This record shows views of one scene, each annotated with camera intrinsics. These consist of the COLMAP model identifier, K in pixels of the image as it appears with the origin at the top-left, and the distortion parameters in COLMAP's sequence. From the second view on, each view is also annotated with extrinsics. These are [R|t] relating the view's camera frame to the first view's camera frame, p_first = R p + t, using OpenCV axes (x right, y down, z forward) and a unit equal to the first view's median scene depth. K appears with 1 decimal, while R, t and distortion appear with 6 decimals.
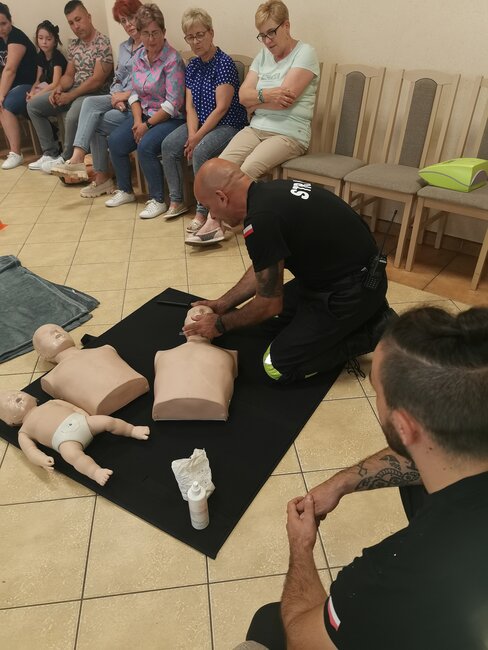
lens RADIAL K [[507.3, 0, 249.1], [0, 507.3, 330.7], [0, 0, 1]] dist [0.065679, -0.100849]
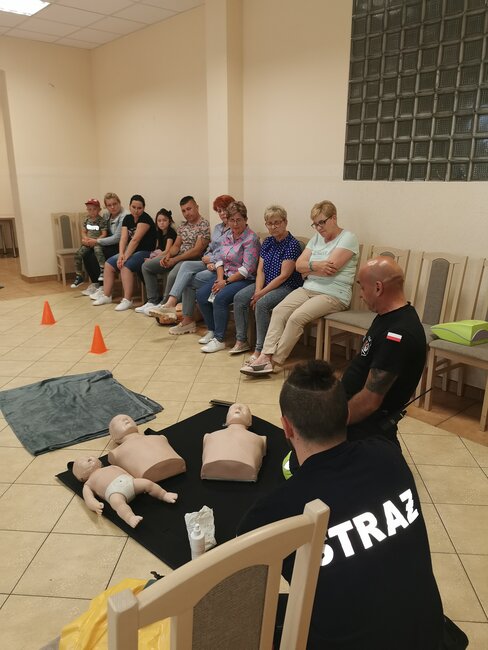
lens RADIAL K [[507.3, 0, 243.9], [0, 507.3, 321.2], [0, 0, 1]] dist [0.065679, -0.100849]
pose [[0.980454, 0.062518, -0.186554, 0.106618], [-0.117941, 0.945685, -0.302934, 0.084917], [0.157482, 0.319015, 0.934574, -0.188125]]
